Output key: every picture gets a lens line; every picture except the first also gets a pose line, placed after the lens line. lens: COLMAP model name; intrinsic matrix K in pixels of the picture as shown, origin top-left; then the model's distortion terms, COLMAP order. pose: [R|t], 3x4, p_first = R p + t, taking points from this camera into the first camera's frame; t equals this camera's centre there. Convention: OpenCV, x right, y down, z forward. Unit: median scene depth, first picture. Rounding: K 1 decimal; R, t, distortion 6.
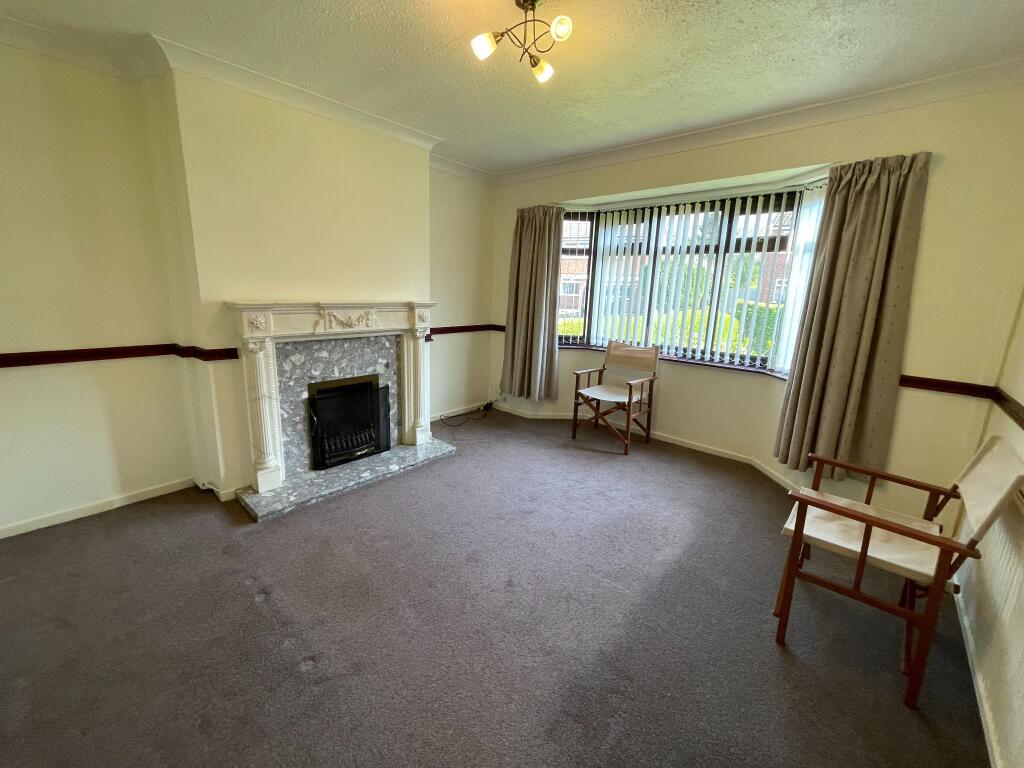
lens RADIAL K [[411.8, 0, 508.2], [0, 411.8, 373.6], [0, 0, 1]] dist [-0.002959, -0.000190]
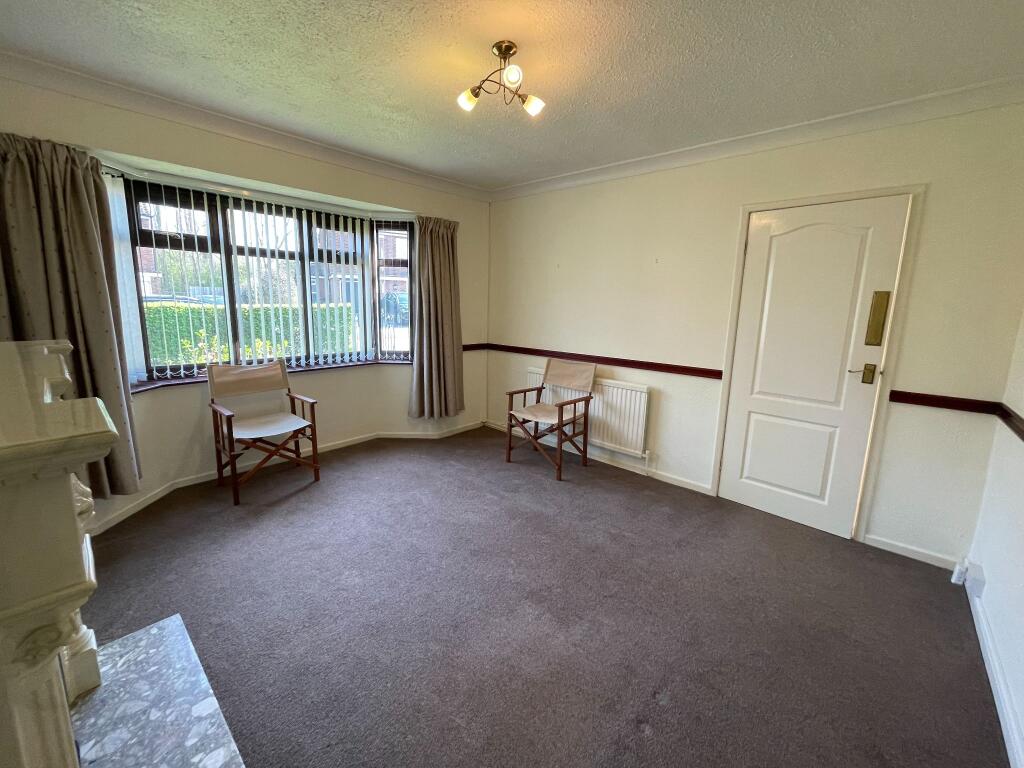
lens RADIAL K [[411.8, 0, 508.2], [0, 411.8, 373.6], [0, 0, 1]] dist [-0.002959, -0.000190]
pose [[0.001131, -0.198246, 0.980152, -0.575808], [0.187016, 0.962901, 0.194541, -0.131328], [-0.982356, 0.183084, 0.038165, 0.532774]]
